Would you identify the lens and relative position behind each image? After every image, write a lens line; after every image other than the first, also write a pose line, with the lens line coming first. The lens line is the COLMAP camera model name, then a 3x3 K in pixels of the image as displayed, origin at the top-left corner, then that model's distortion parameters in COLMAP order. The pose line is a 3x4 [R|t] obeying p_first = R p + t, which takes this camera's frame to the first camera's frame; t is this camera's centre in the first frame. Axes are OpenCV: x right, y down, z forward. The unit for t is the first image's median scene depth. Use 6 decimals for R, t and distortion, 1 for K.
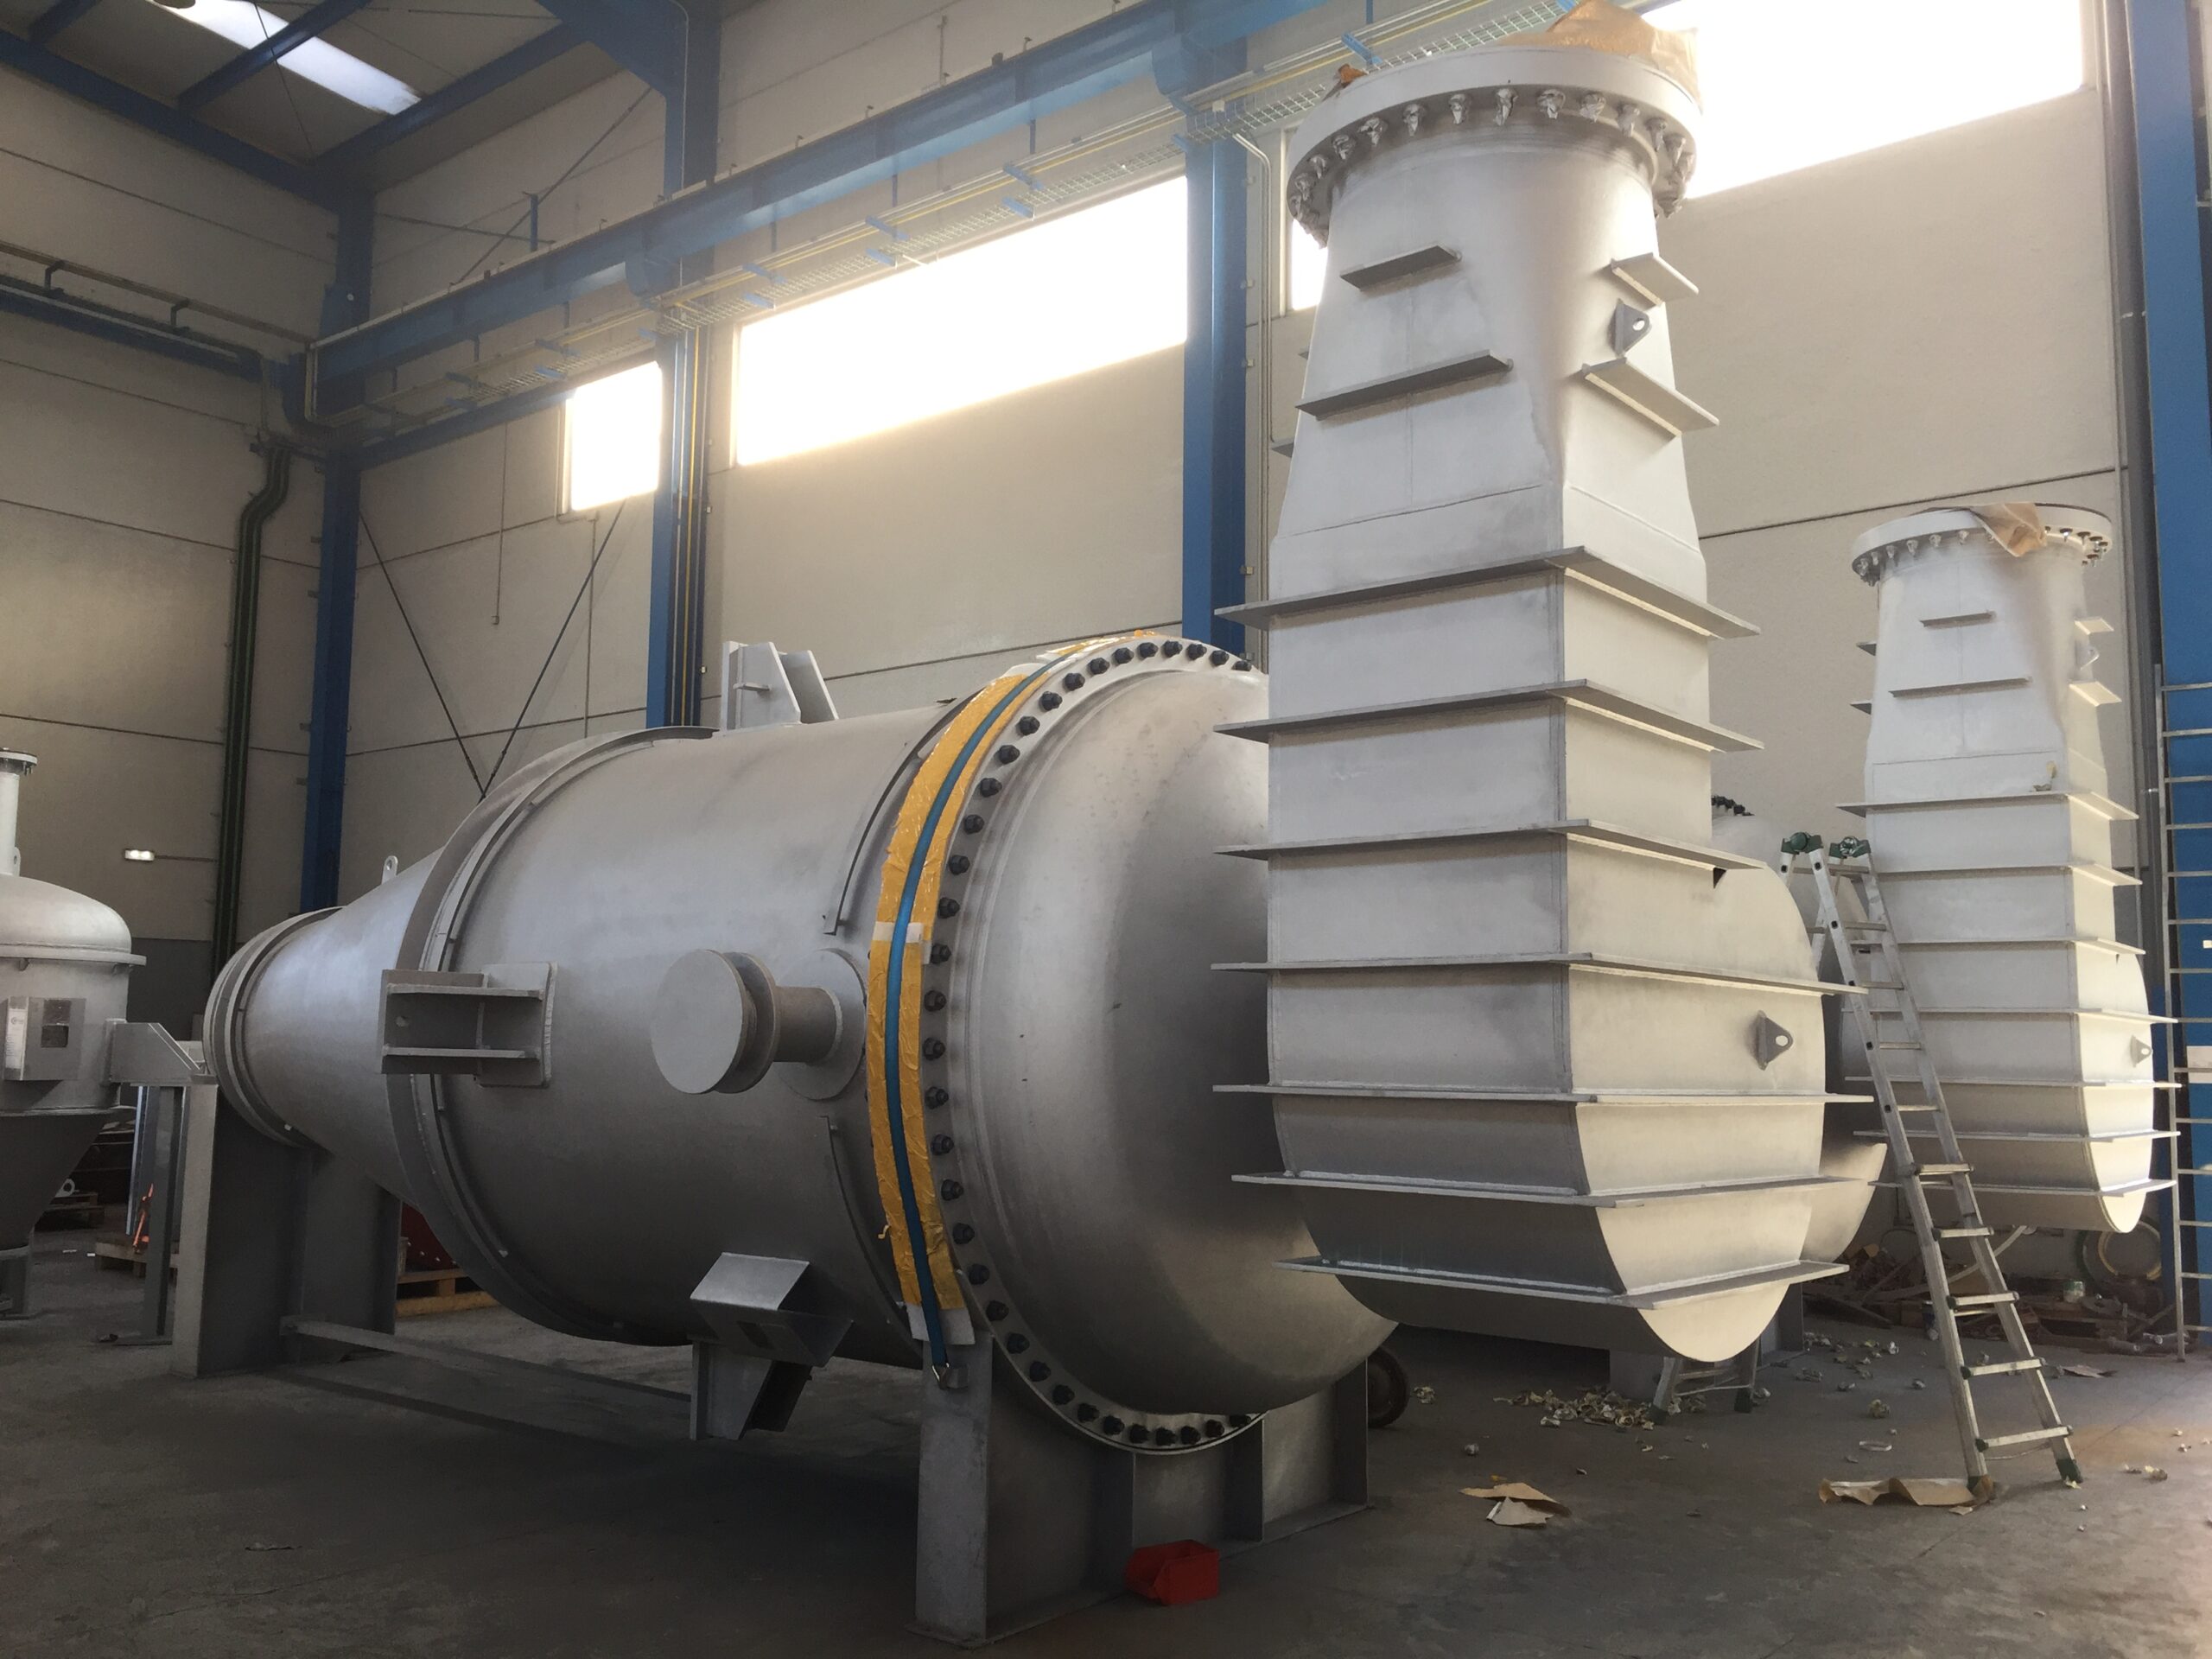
lens RADIAL K [[1926.7, 0, 1106.0], [0, 1926.7, 829.5], [0, 0, 1]] dist [0.002758, 0.005118]
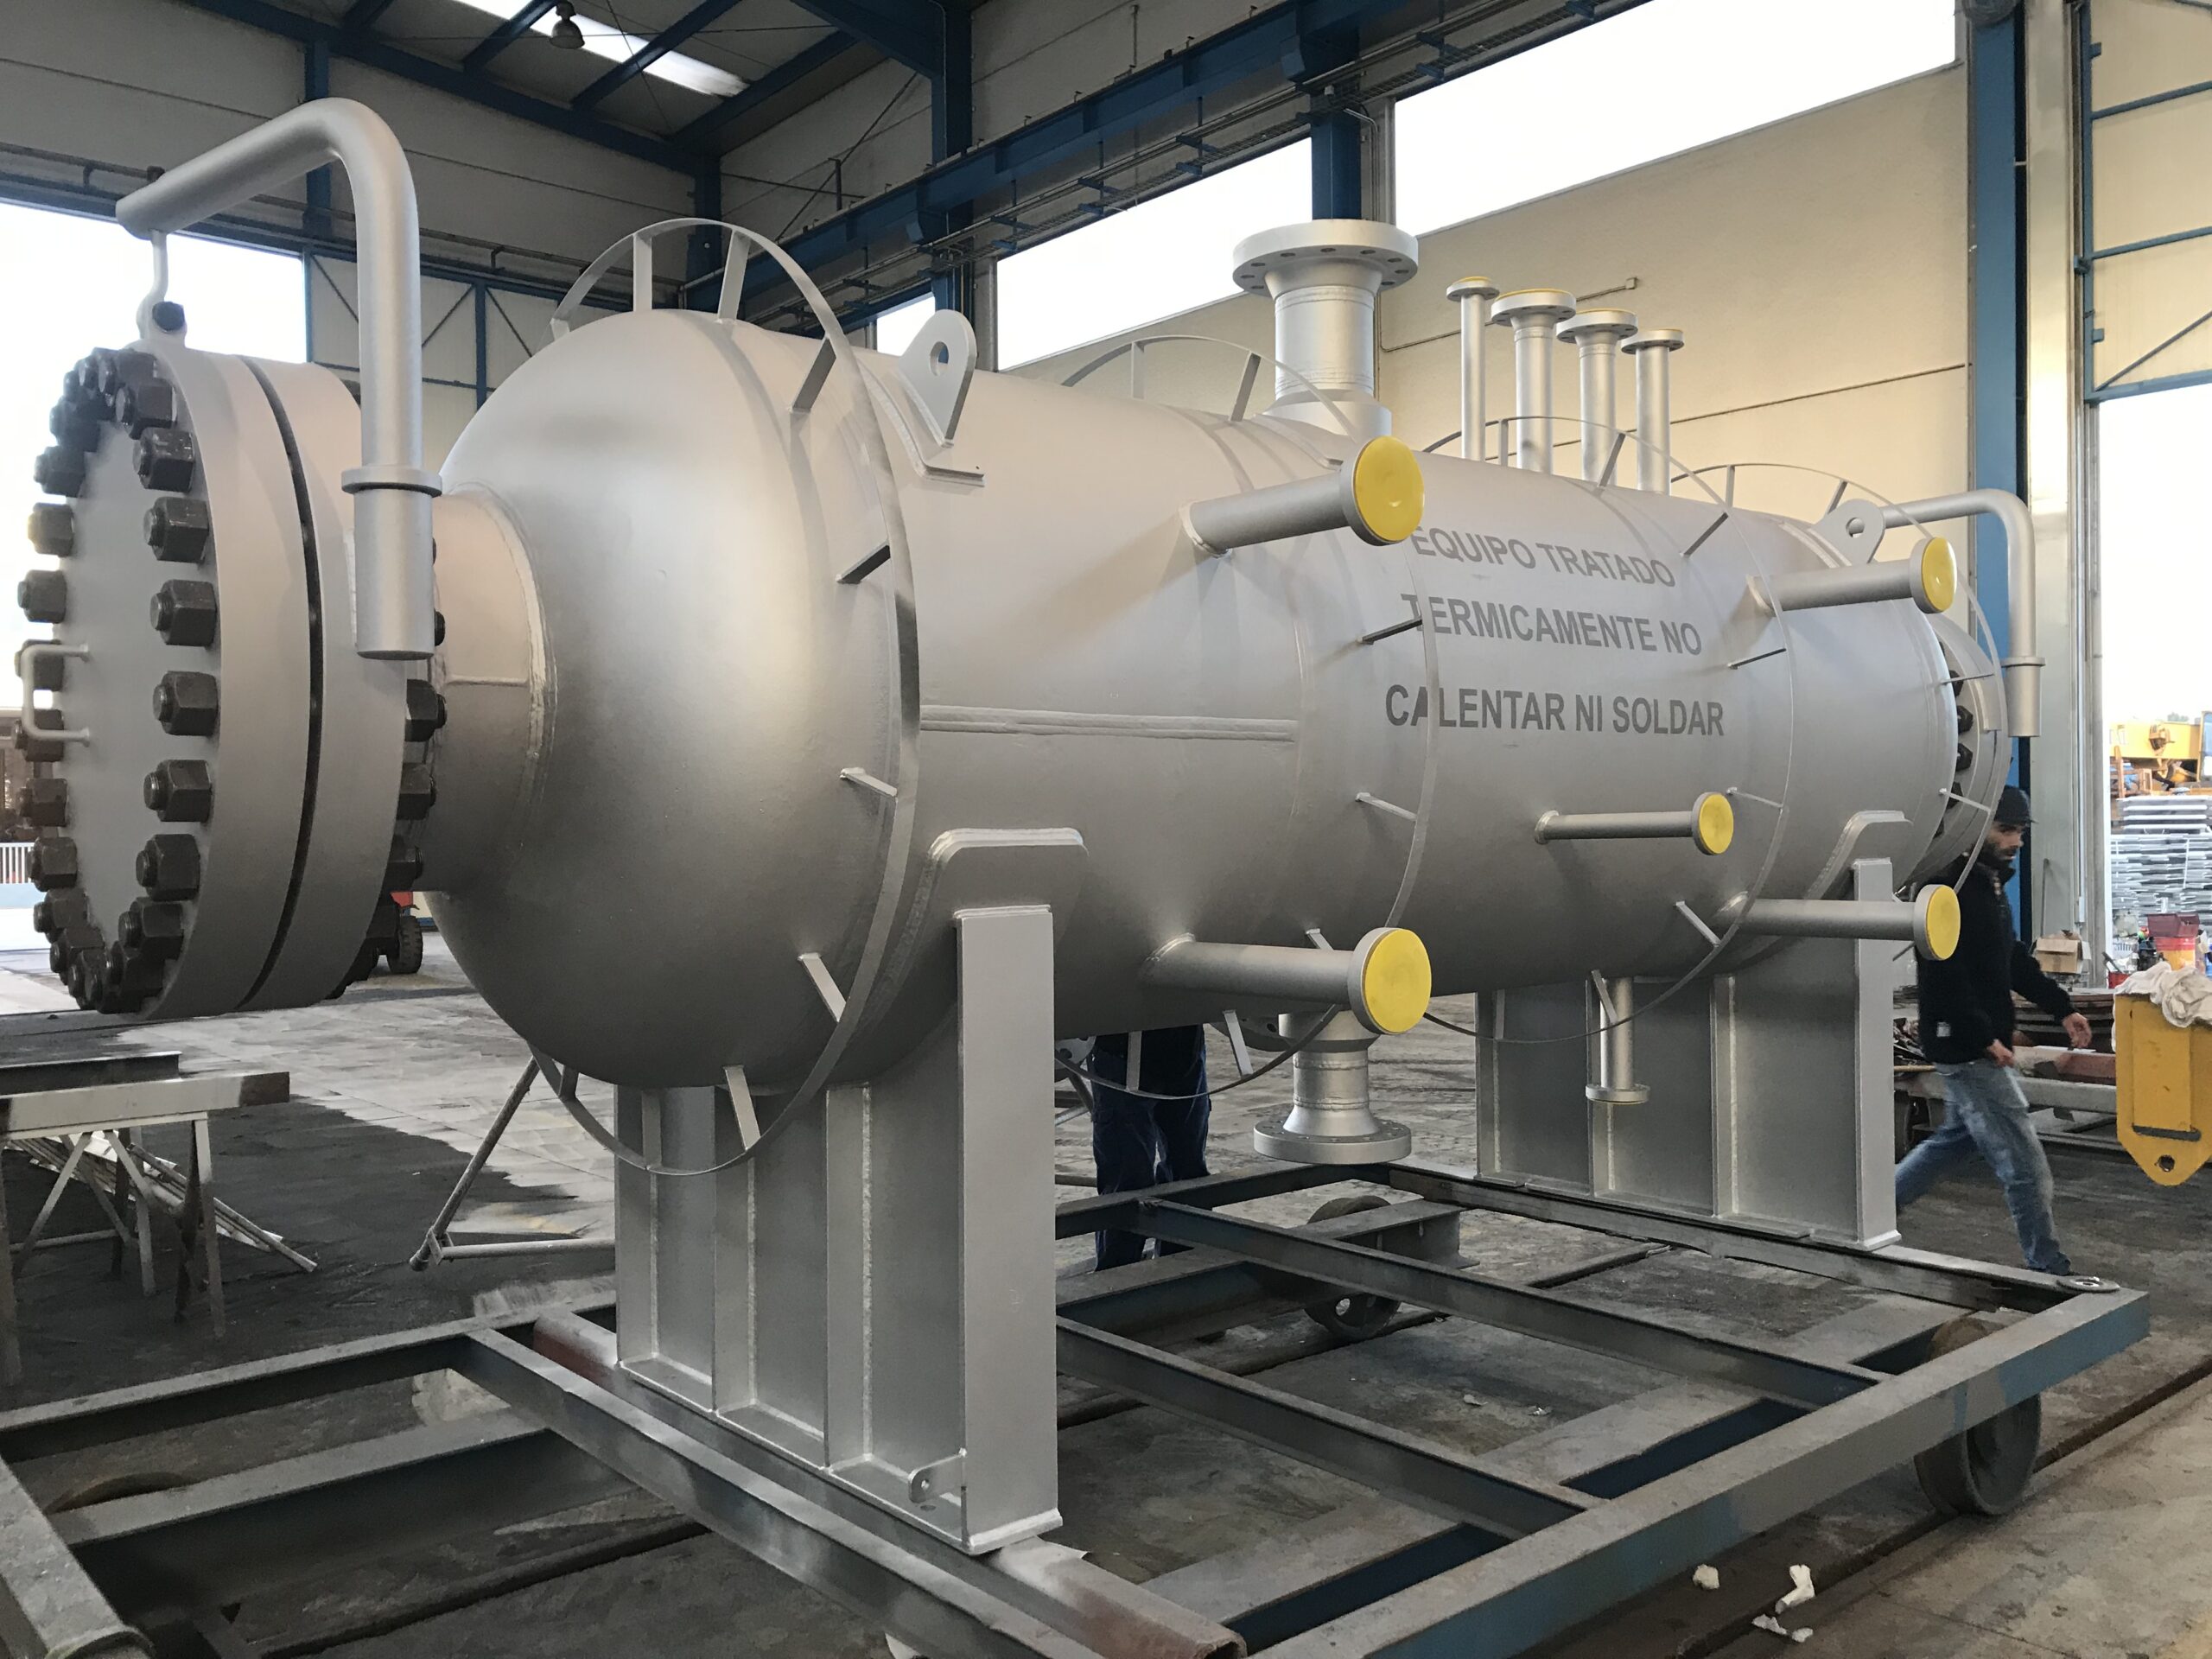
lens RADIAL K [[1808.9, 0, 1106.0], [0, 1808.9, 829.5], [0, 0, 1]] dist [-0.001343, -0.001354]
pose [[0.984247, -0.022984, -0.175299, 0.084148], [0.044079, 0.992104, 0.117415, -0.022353], [0.171216, -0.123293, 0.977489, -0.209576]]
